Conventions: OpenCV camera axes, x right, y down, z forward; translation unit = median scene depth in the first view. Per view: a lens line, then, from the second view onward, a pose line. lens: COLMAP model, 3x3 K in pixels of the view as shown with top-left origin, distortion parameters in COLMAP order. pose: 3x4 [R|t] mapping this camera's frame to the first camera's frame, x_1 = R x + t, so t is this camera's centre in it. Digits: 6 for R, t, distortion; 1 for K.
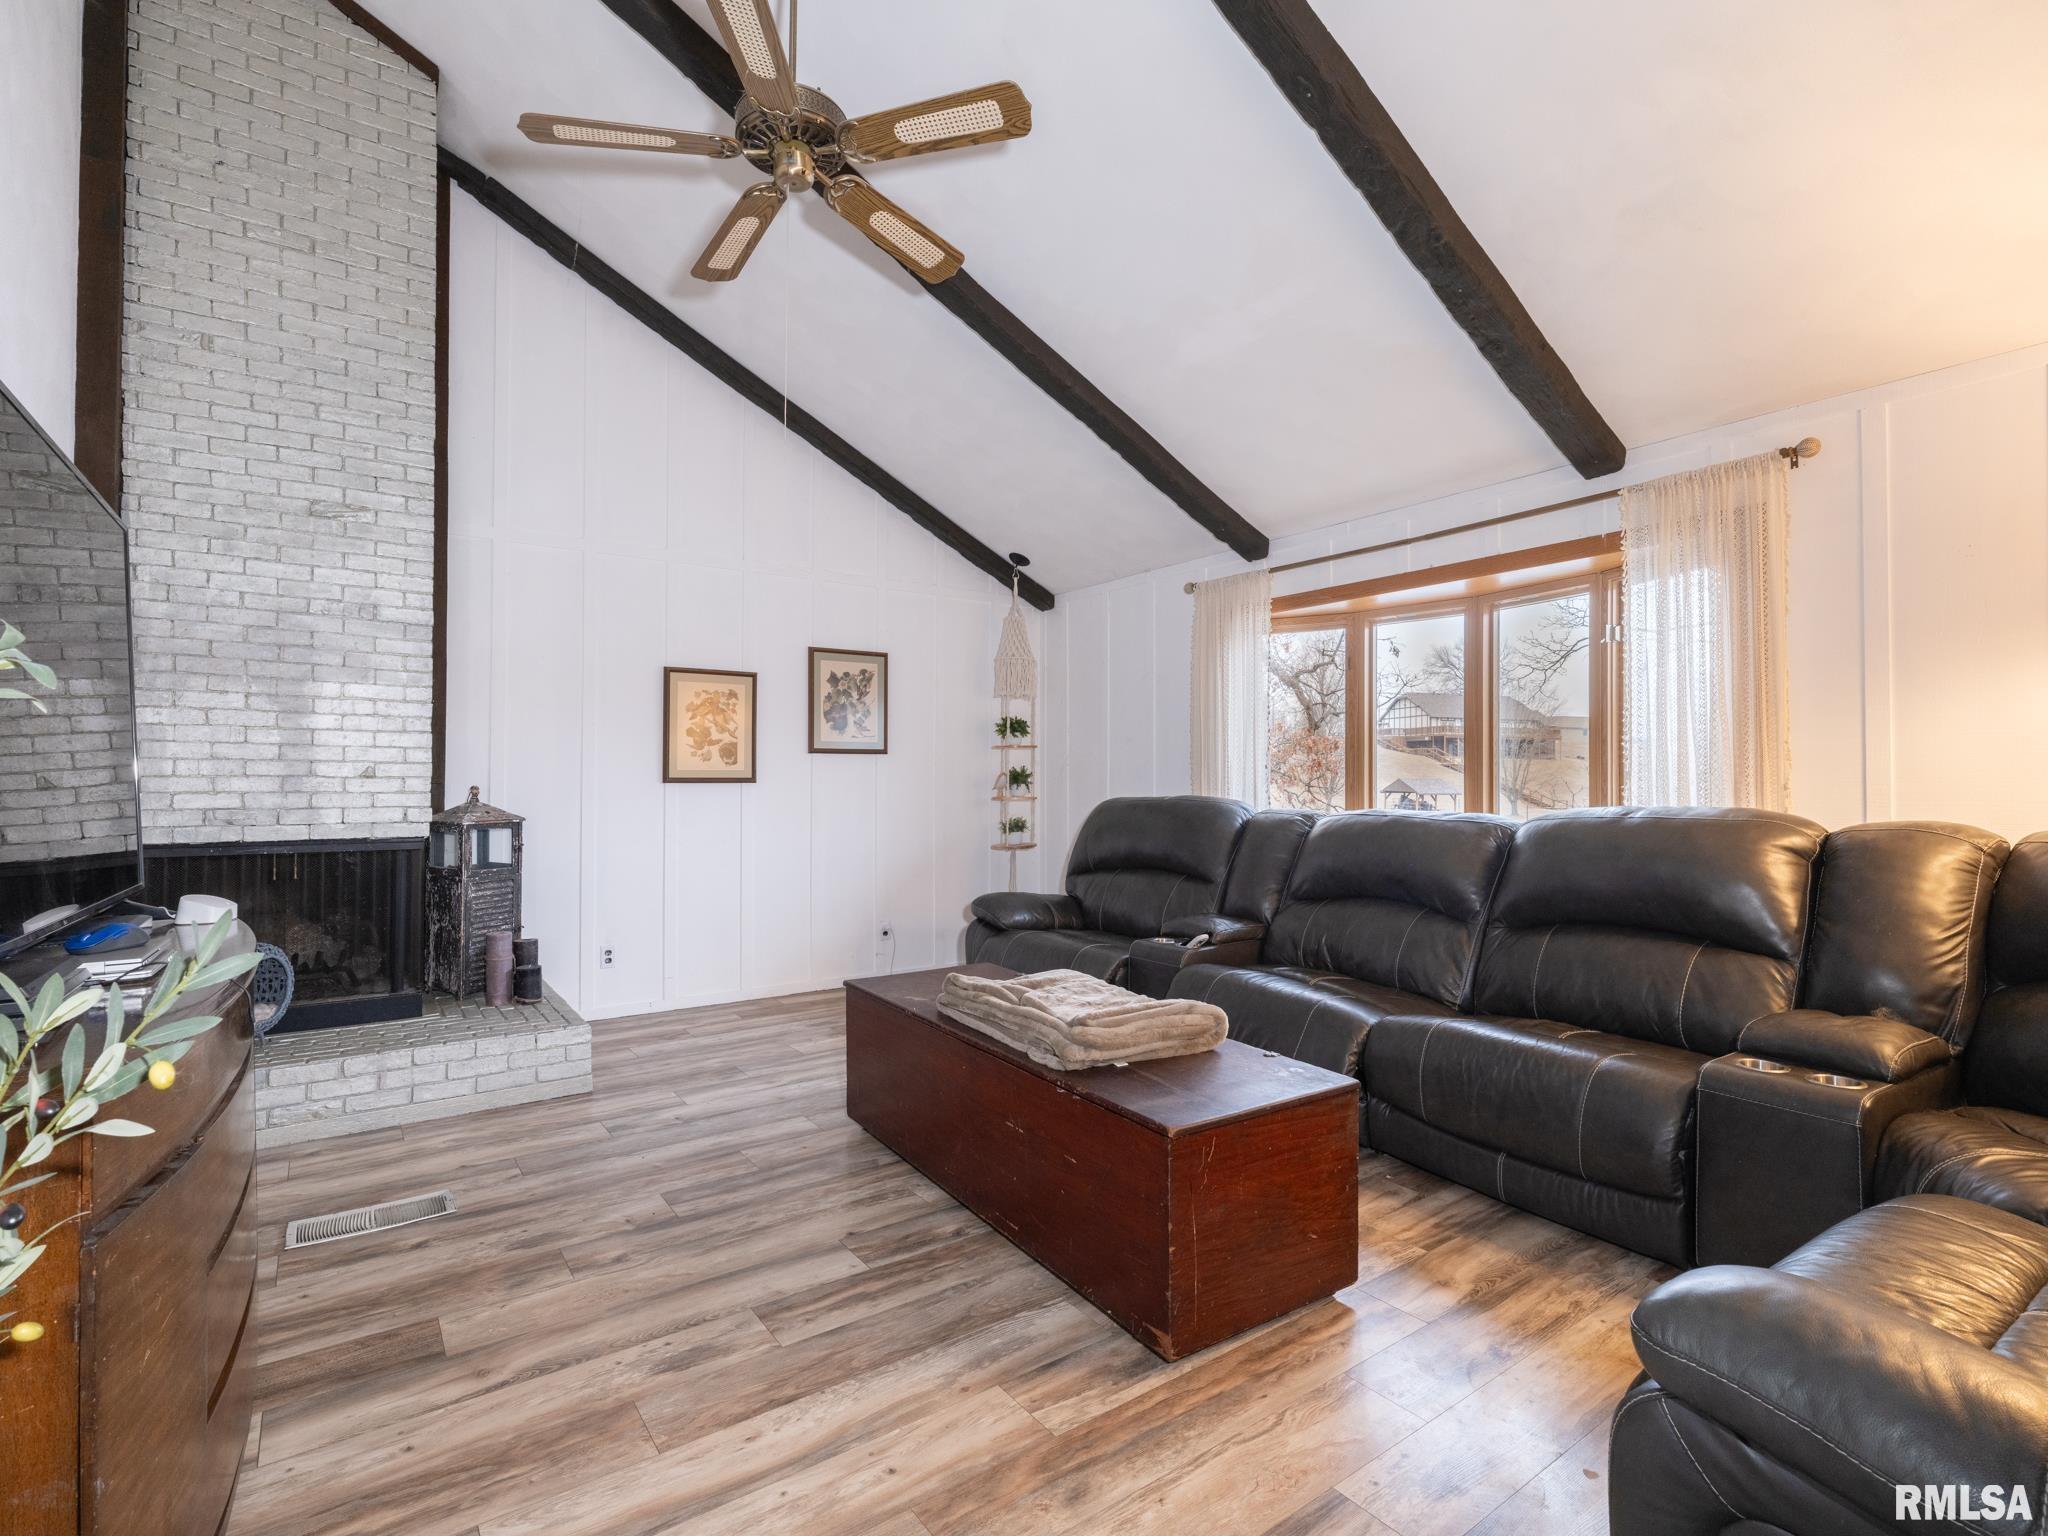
lens RADIAL K [[962.8, 0, 1011.3], [0, 962.8, 780.0], [0, 0, 1]] dist [-0.014506, 0.000140]
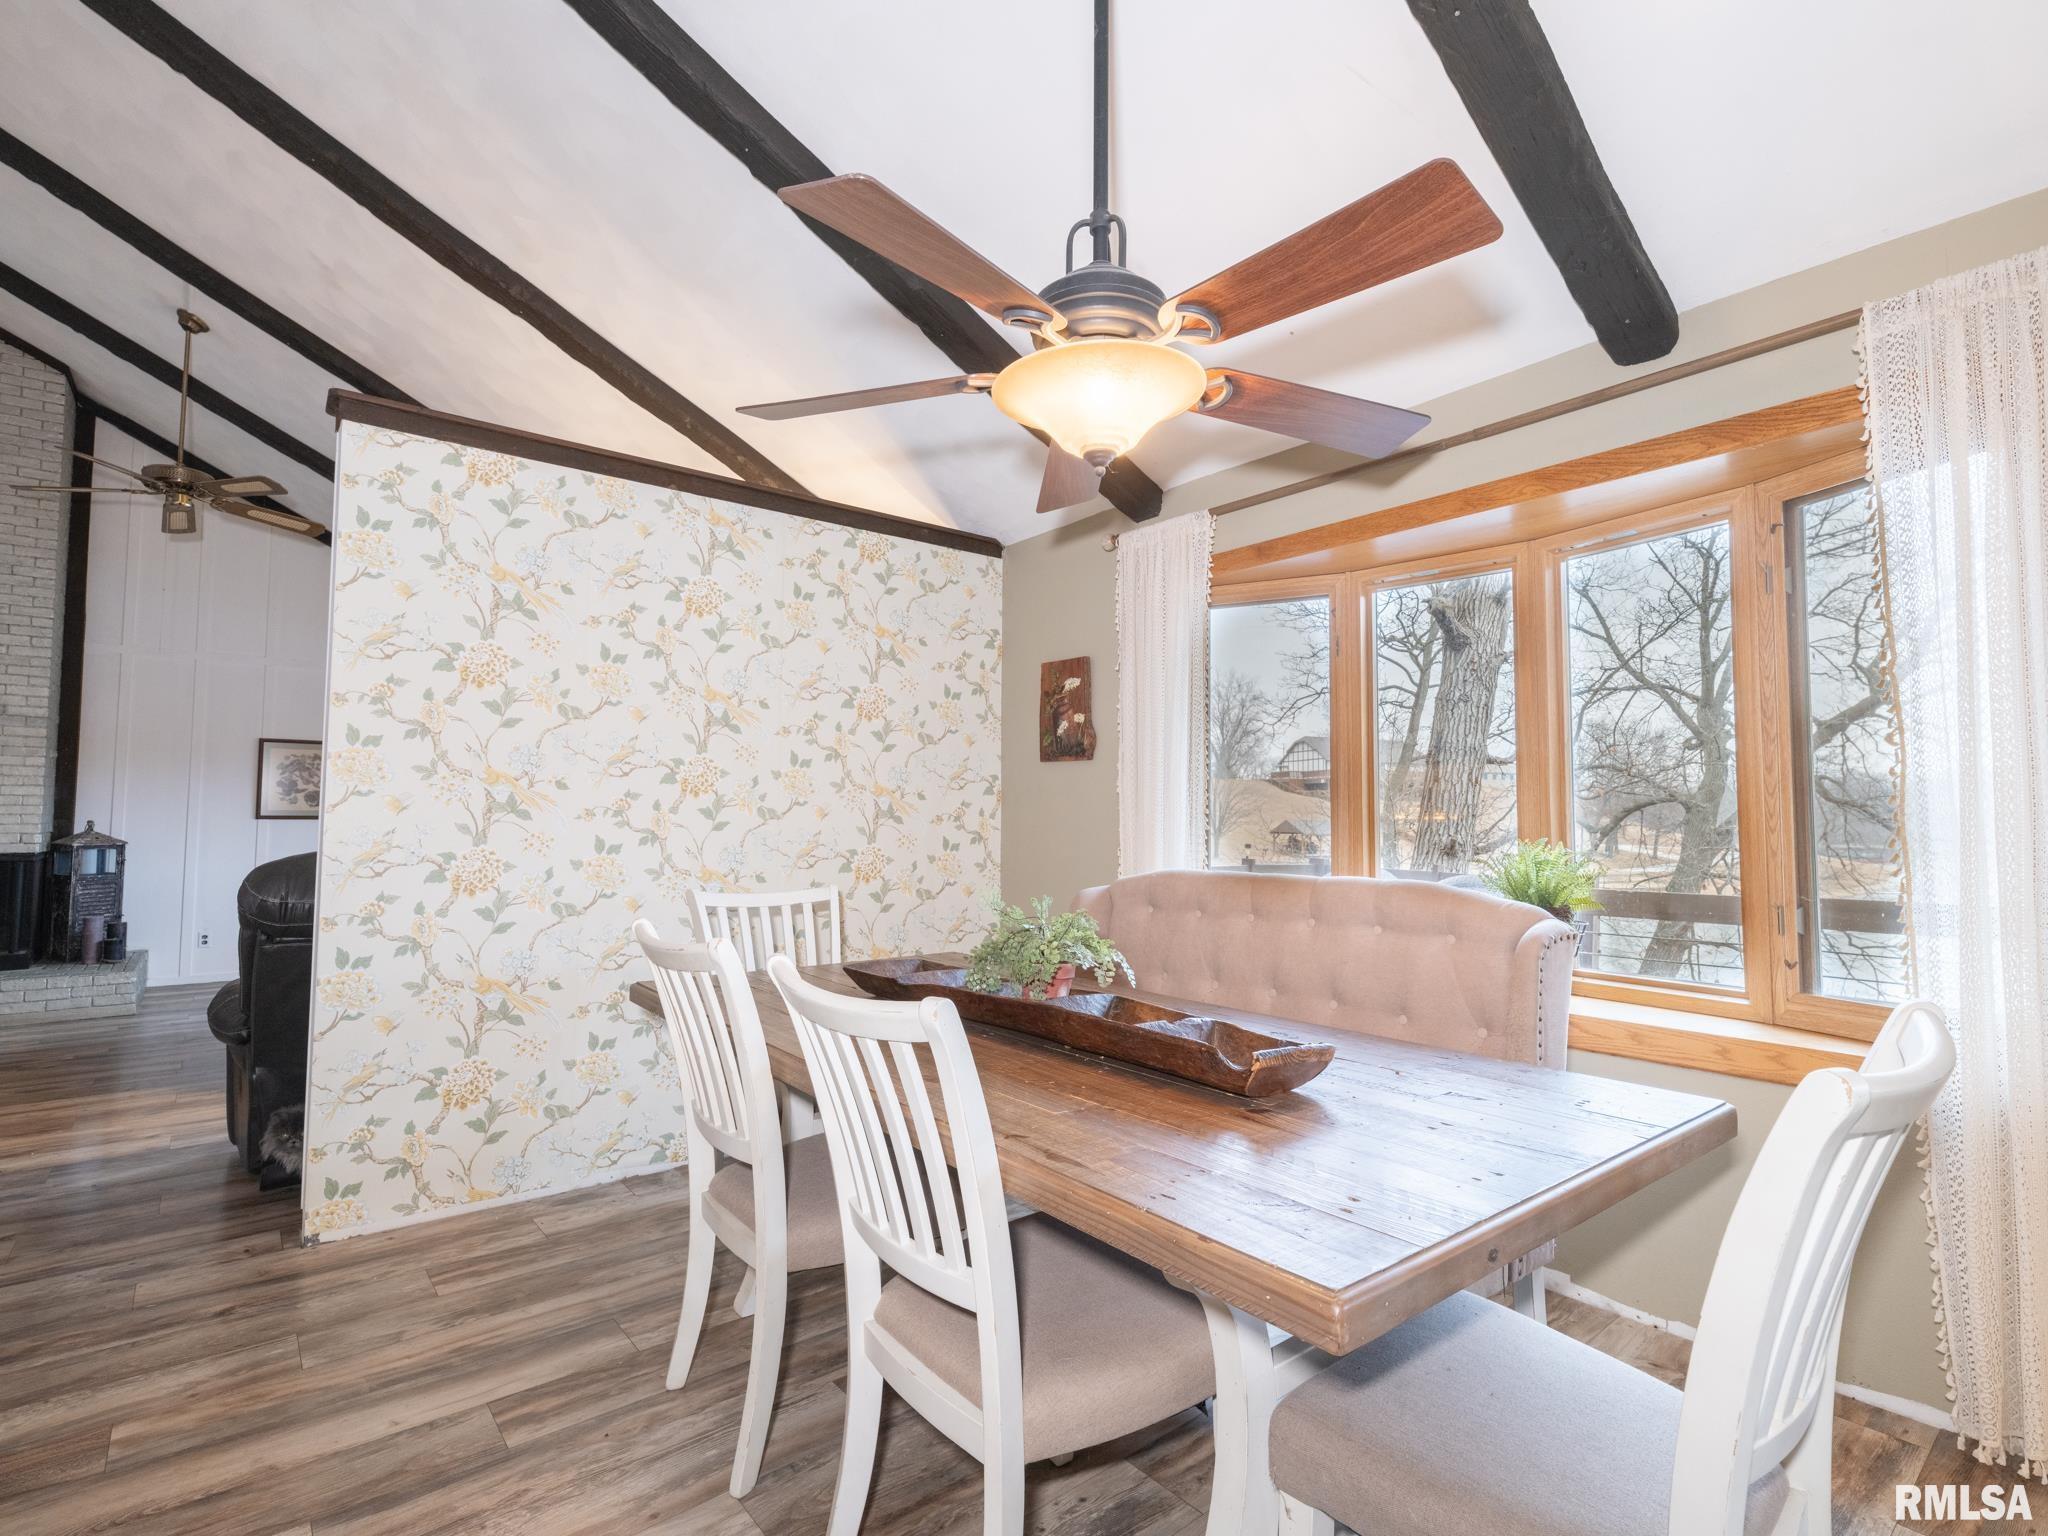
lens RADIAL K [[985.0, 0, 1022.6], [0, 985.0, 770.3], [0, 0, 1]] dist [-0.004458, 0.000142]
pose [[0.995550, 0.010409, 0.093662, 0.628818], [-0.005739, 0.998733, -0.049994, -0.002847], [-0.094064, 0.049234, 0.994348, -0.558843]]
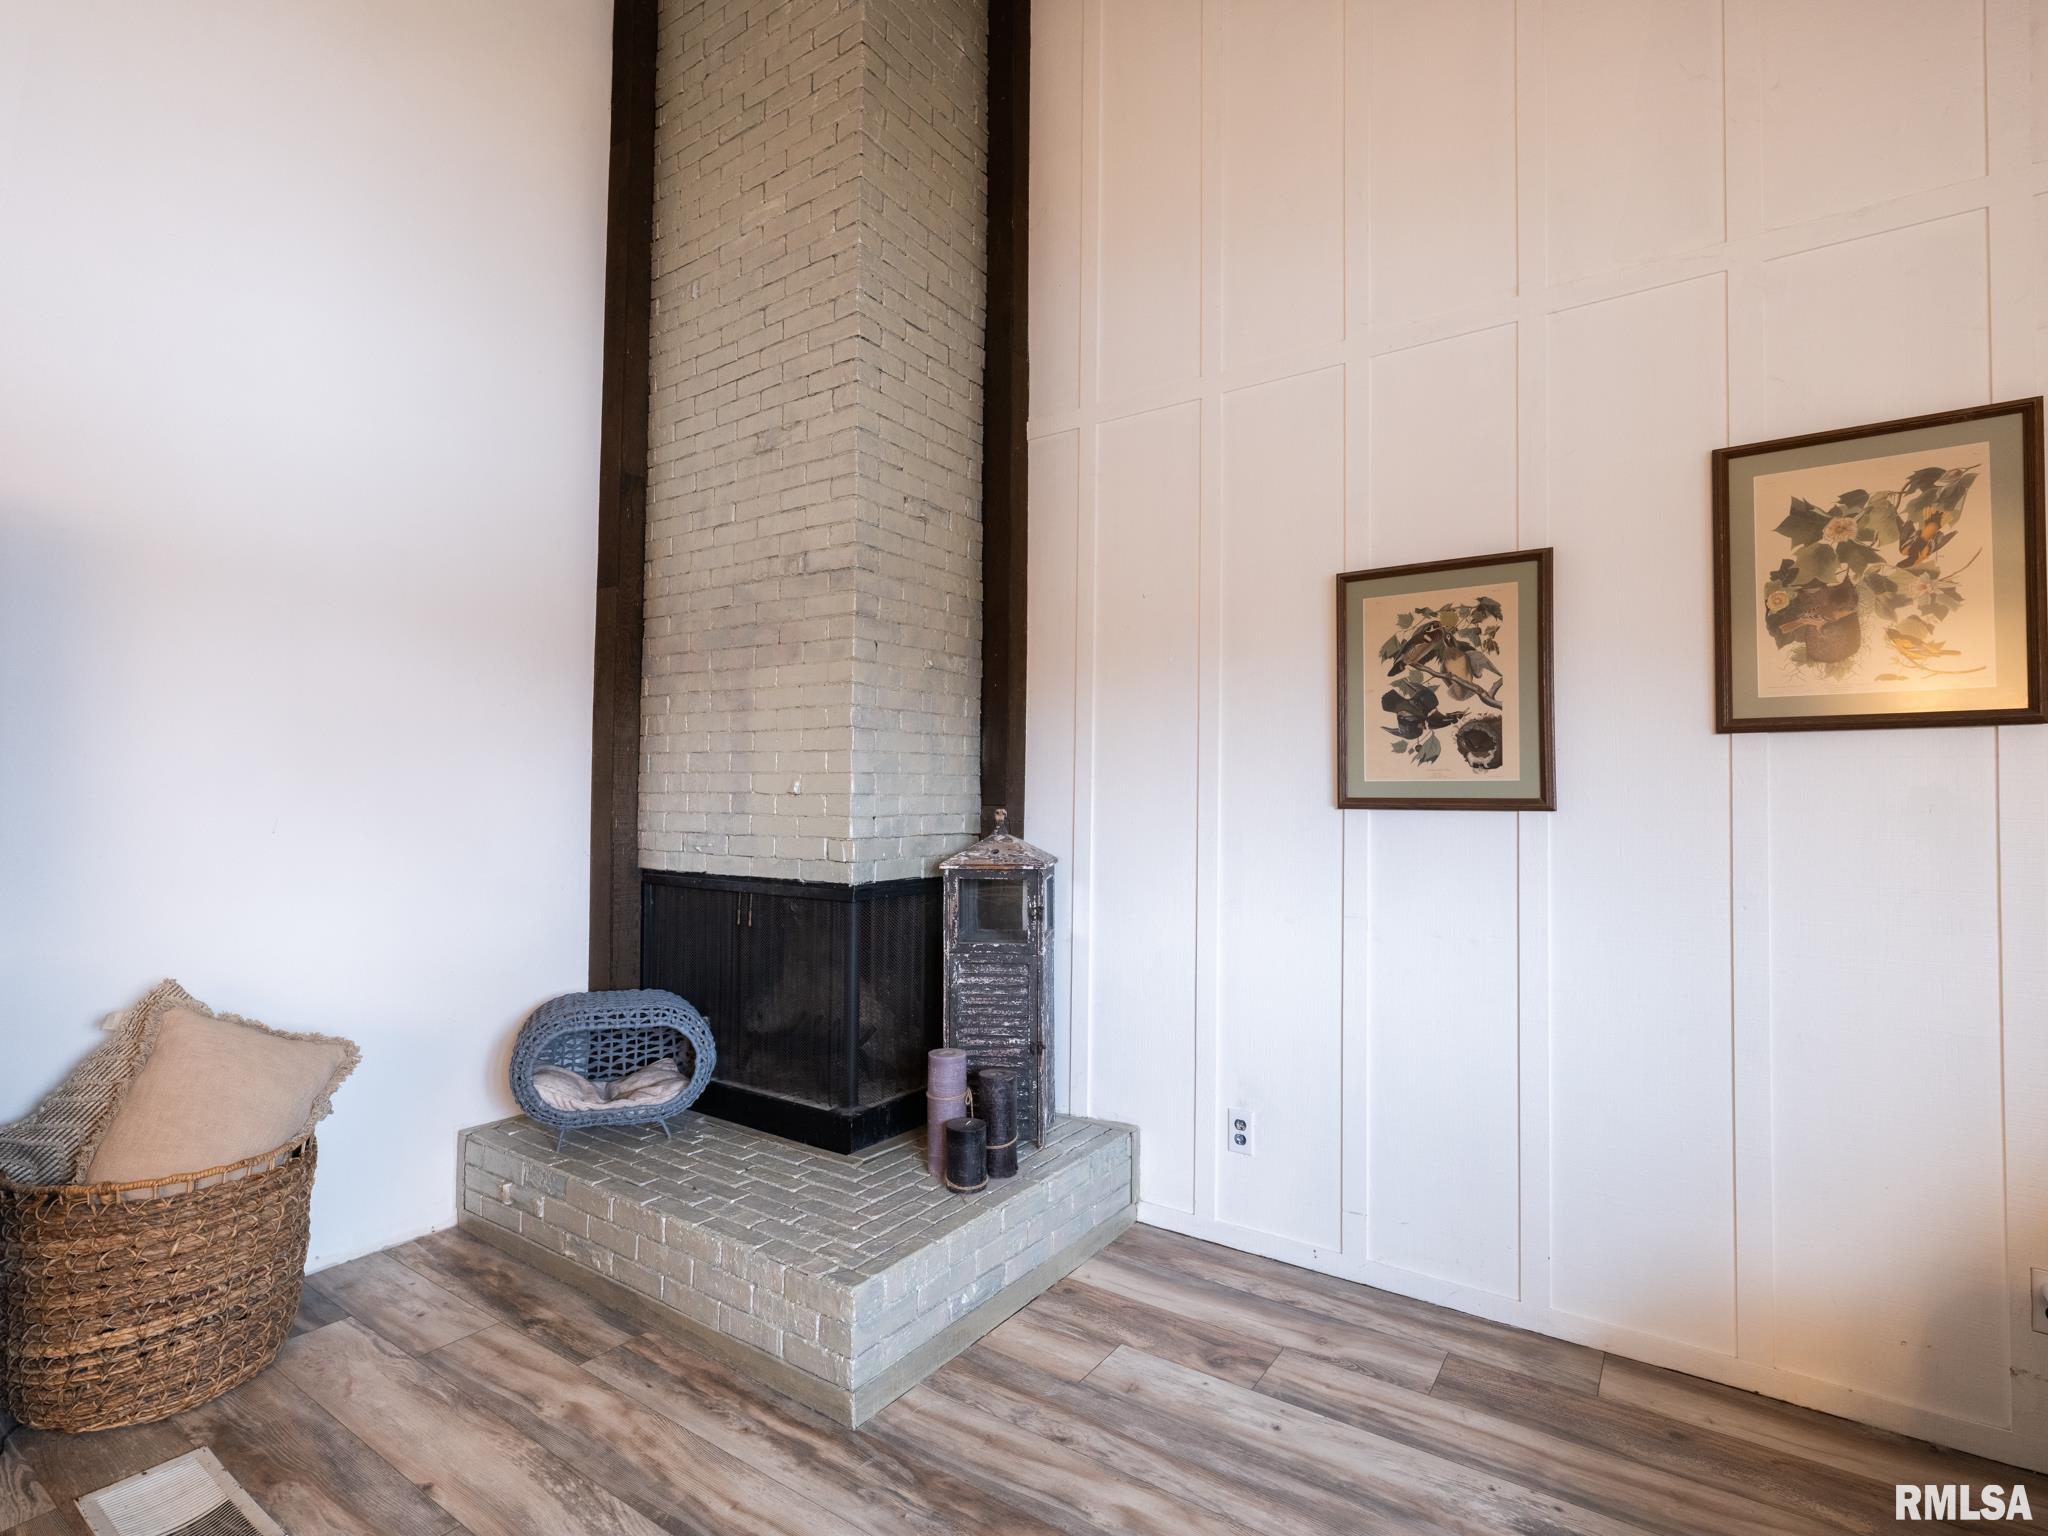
lens RADIAL K [[985.0, 0, 1022.6], [0, 985.0, 770.3], [0, 0, 1]] dist [-0.004458, 0.000142]
pose [[0.350896, -0.029598, -0.935947, 0.055084], [-0.009218, 0.999343, -0.035058, 0.002780], [0.936369, 0.020929, 0.350392, 0.659513]]
